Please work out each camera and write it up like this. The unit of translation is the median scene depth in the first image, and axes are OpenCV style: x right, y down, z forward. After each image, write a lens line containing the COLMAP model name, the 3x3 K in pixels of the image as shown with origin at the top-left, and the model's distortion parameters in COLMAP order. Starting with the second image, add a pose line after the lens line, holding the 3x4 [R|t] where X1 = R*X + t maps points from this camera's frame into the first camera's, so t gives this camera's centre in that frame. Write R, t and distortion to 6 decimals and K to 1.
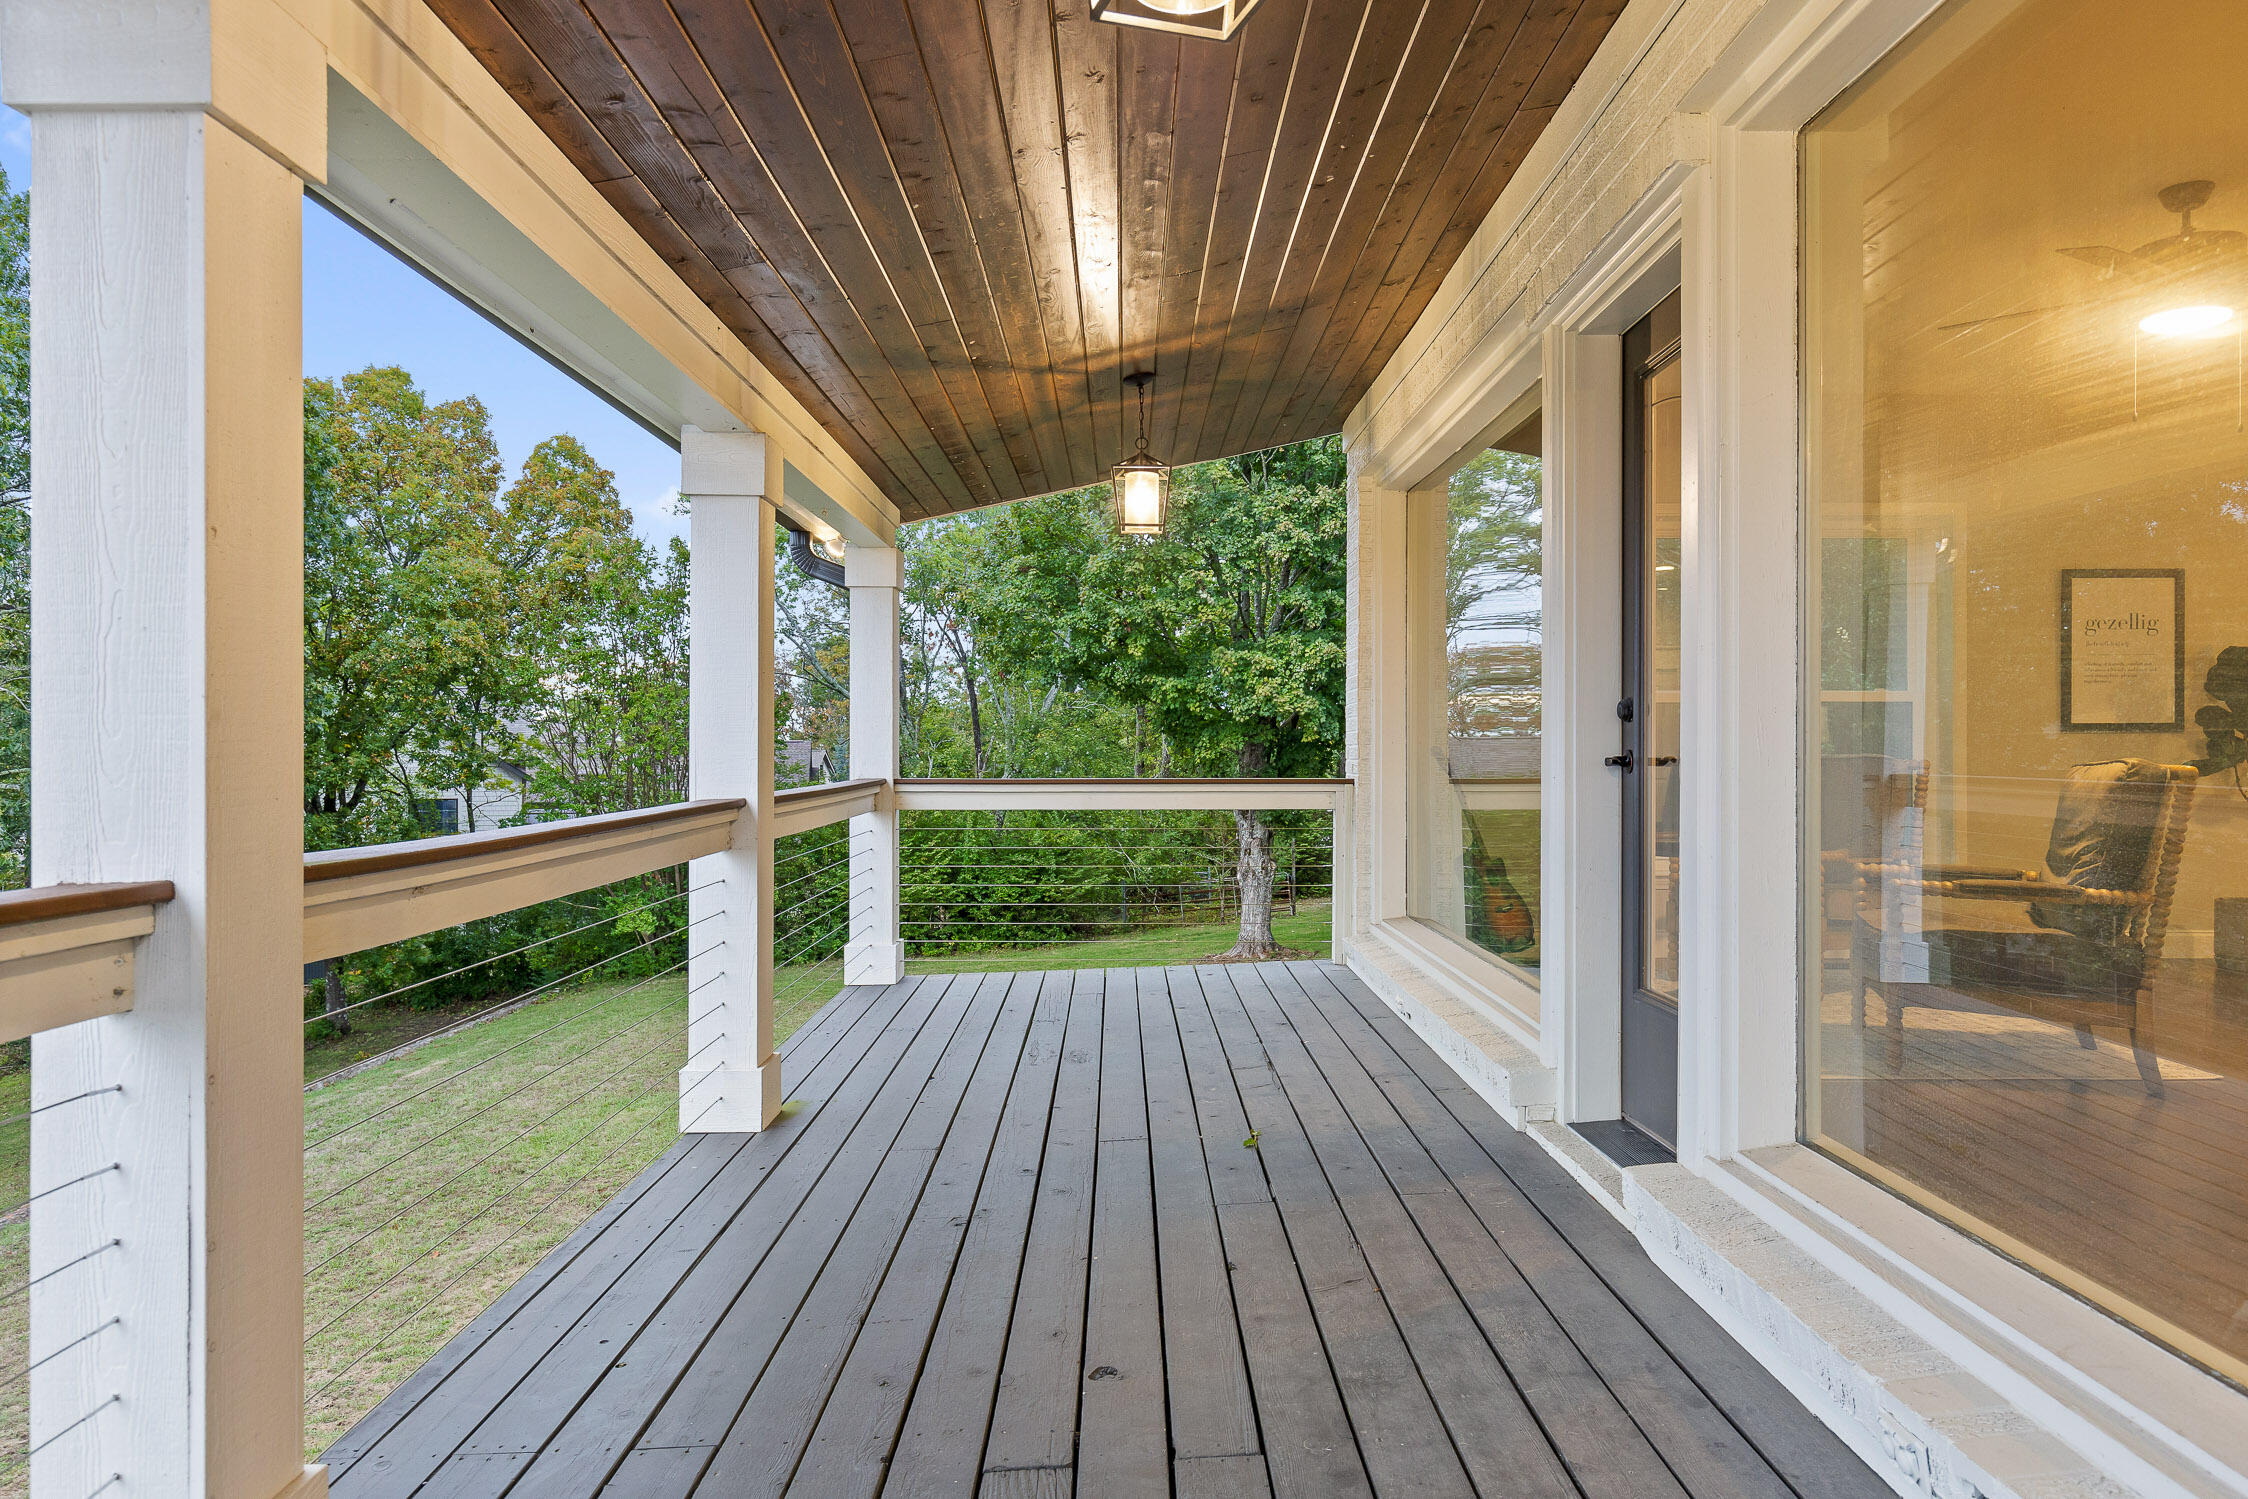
lens RADIAL K [[1444.9, 0, 1114.6], [0, 1444.9, 744.5], [0, 0, 1]] dist [-0.005566, -0.002048]
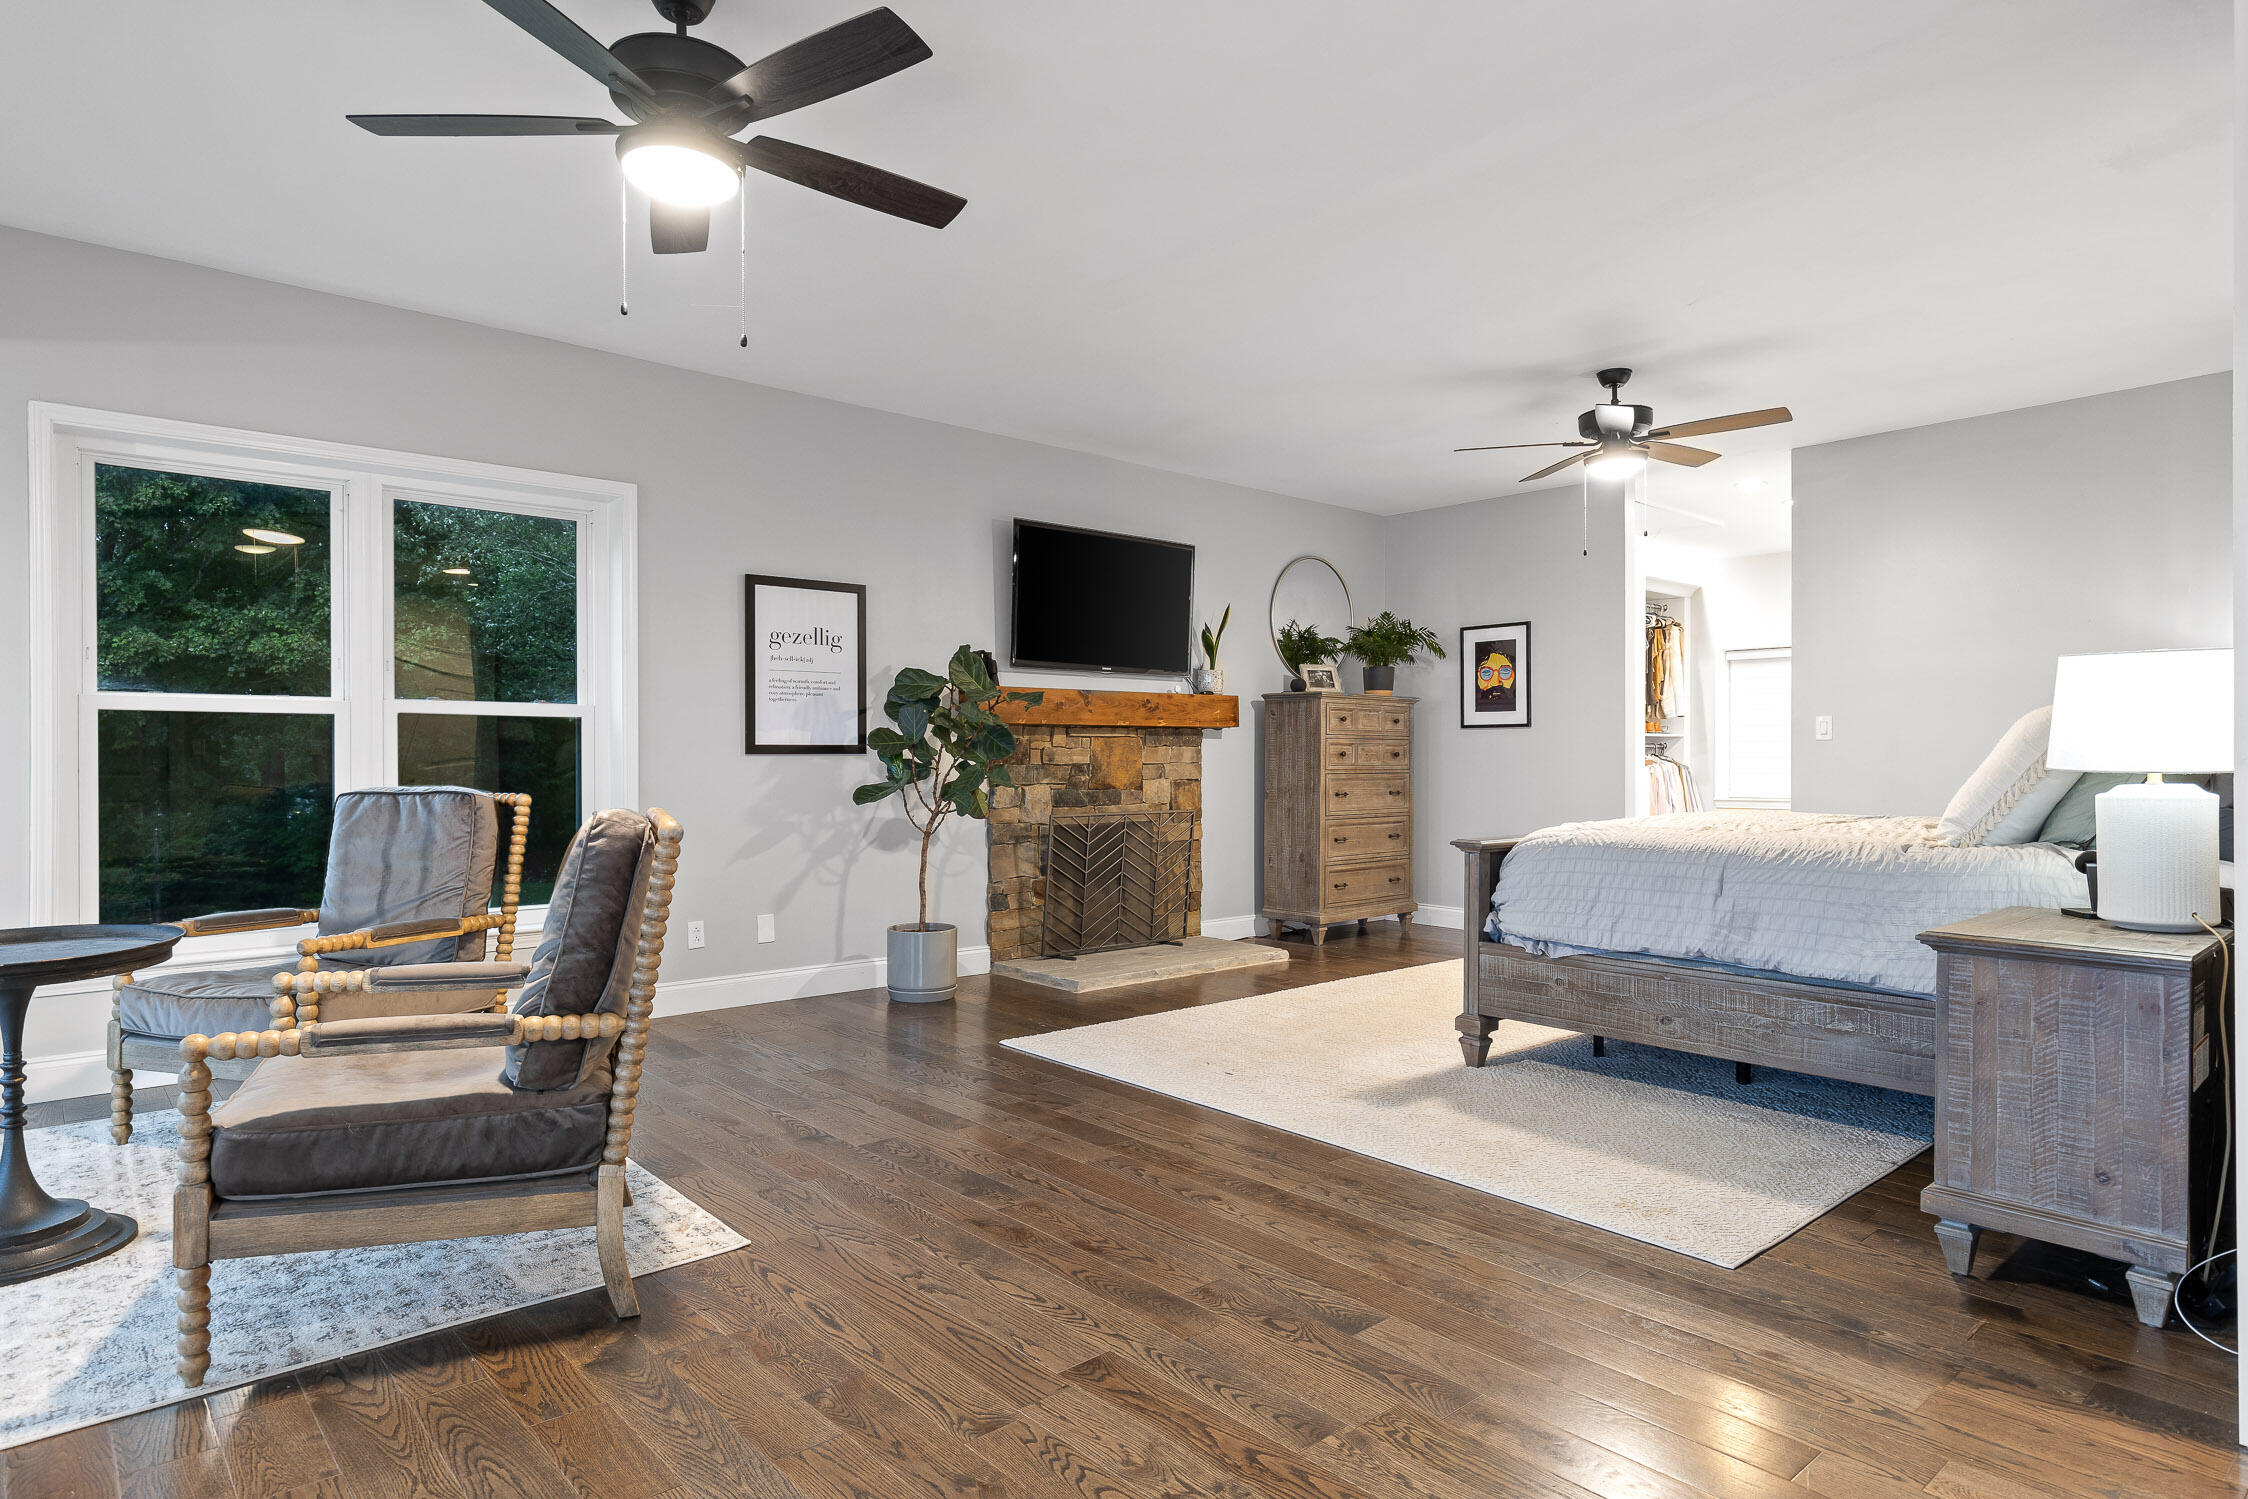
lens RADIAL K [[1262.8, 0, 1128.1], [0, 1262.8, 757.5], [0, 0, 1]] dist [0.024920, -0.000387]
pose [[0.743734, -0.001097, 0.668474, 0.305922], [-0.003379, 0.999980, 0.005400, -0.011826], [-0.668467, -0.006275, 0.743716, 0.250002]]
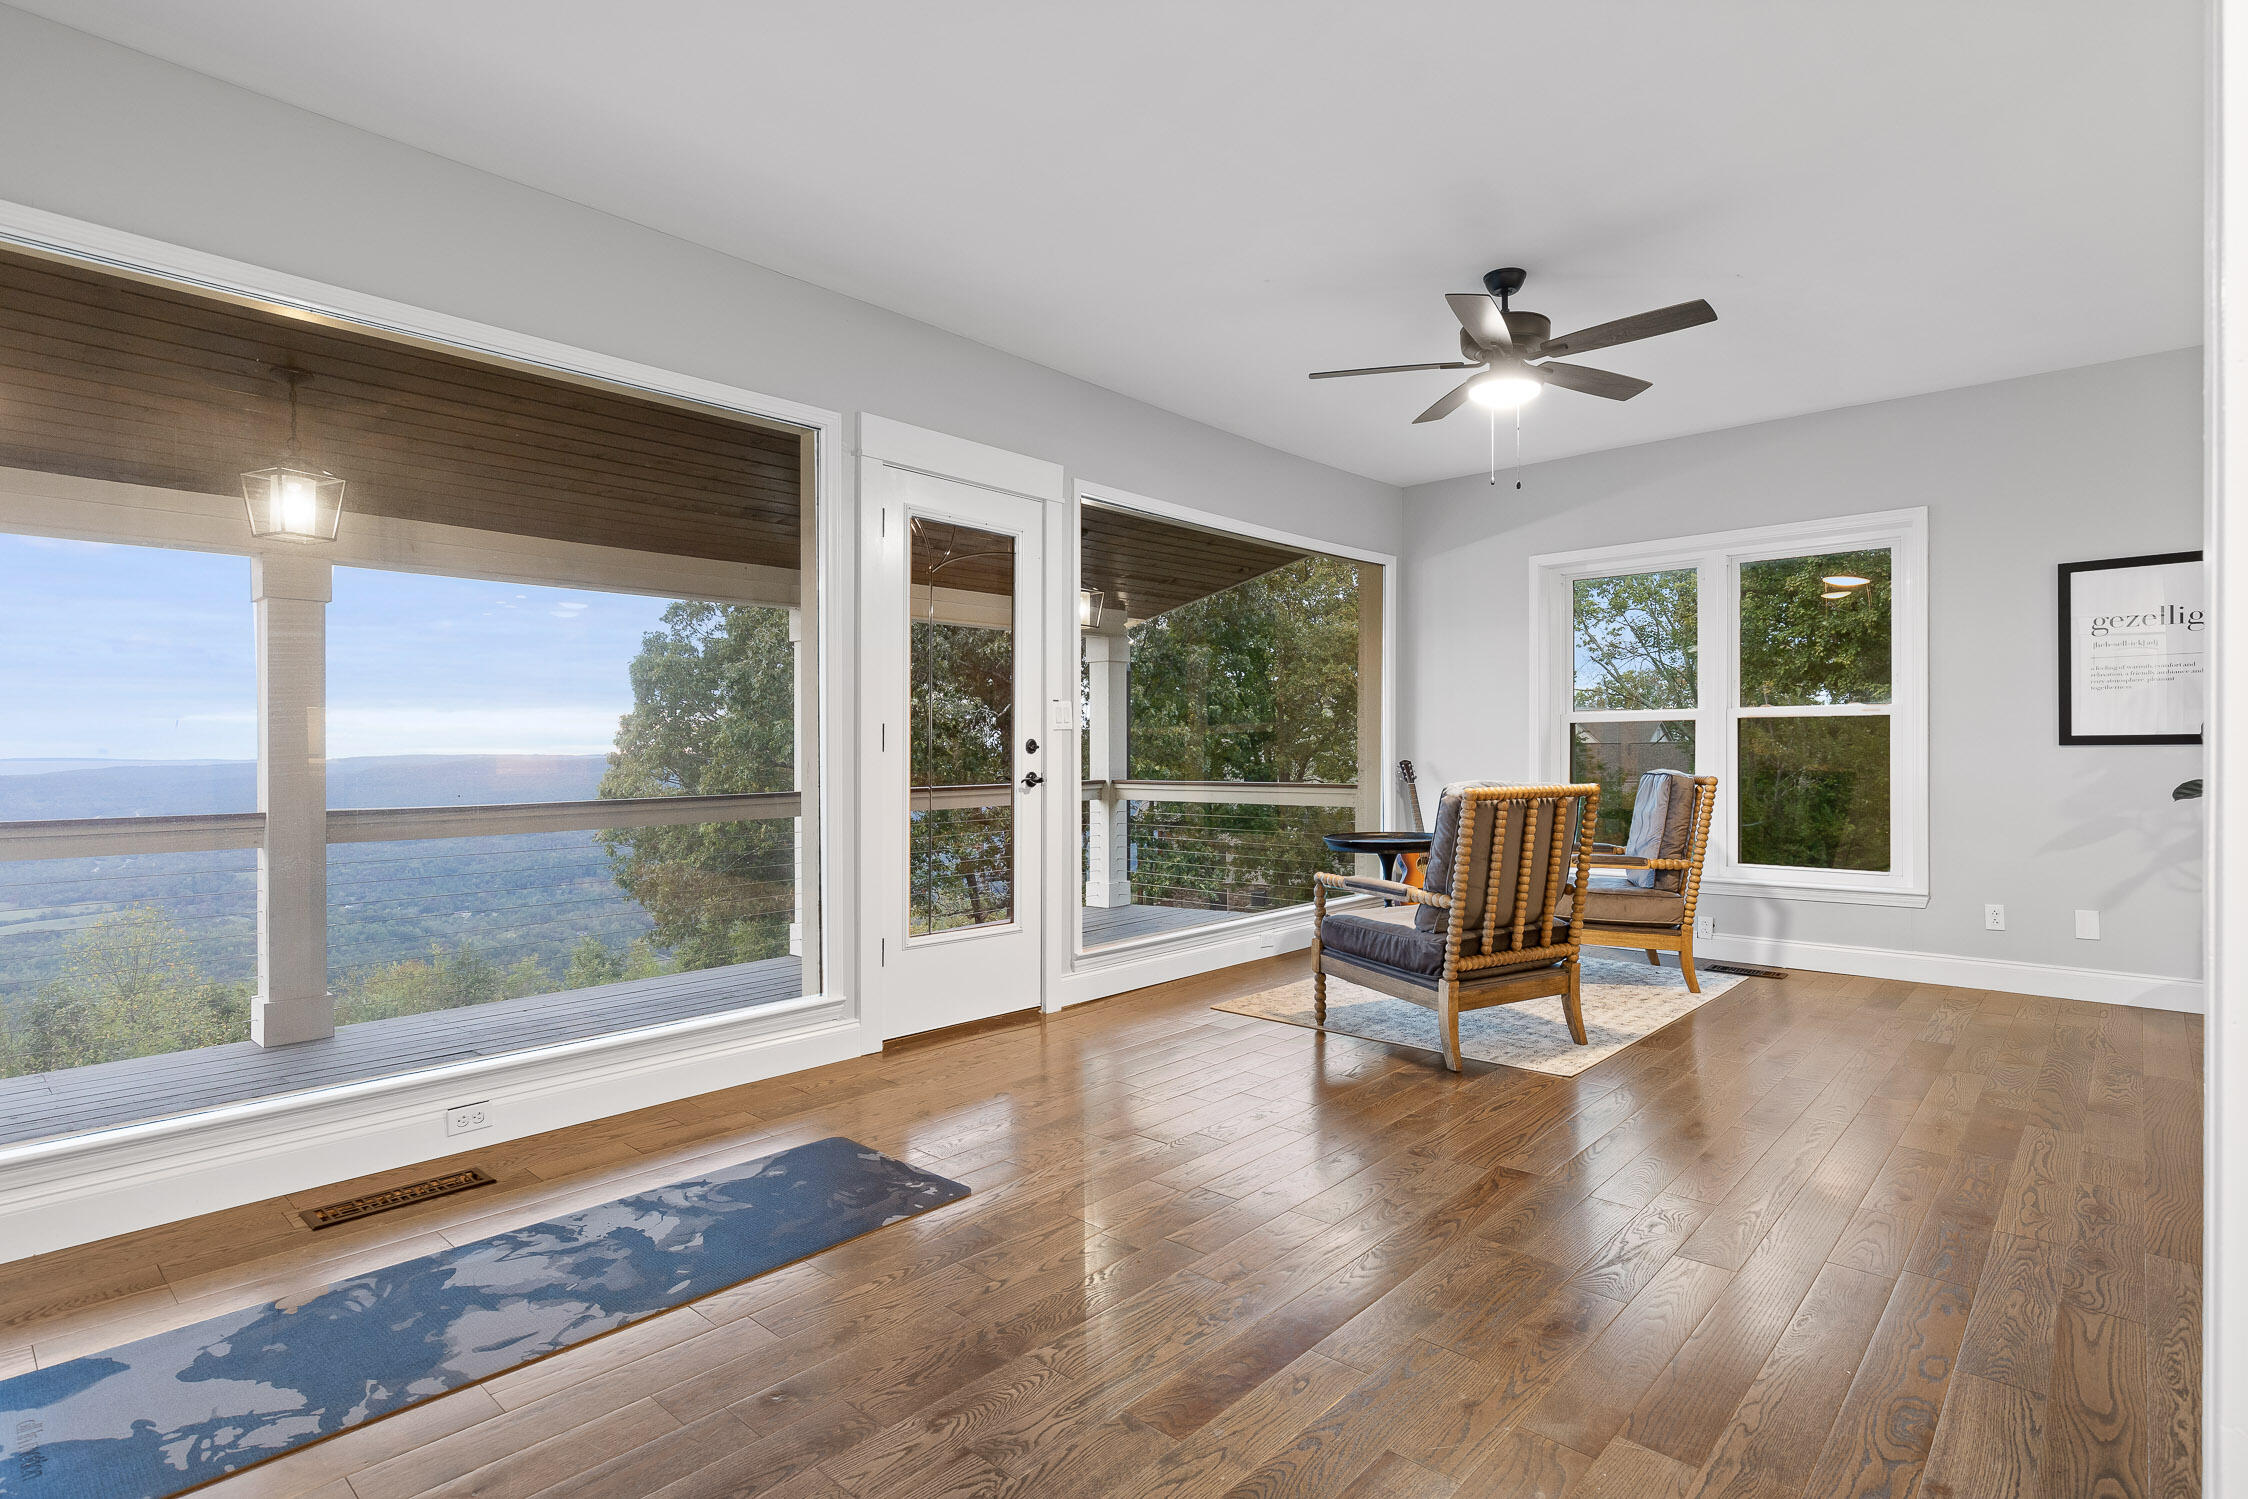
lens RADIAL K [[1113.8, 0, 1128.8], [0, 1113.8, 748.0], [0, 0, 1]] dist [0.004803, 0.001264]
pose [[0.753404, -0.006763, -0.657524, 0.679497], [0.007666, 0.999969, -0.001502, -0.010659], [0.657514, -0.003909, 0.753432, 0.094375]]
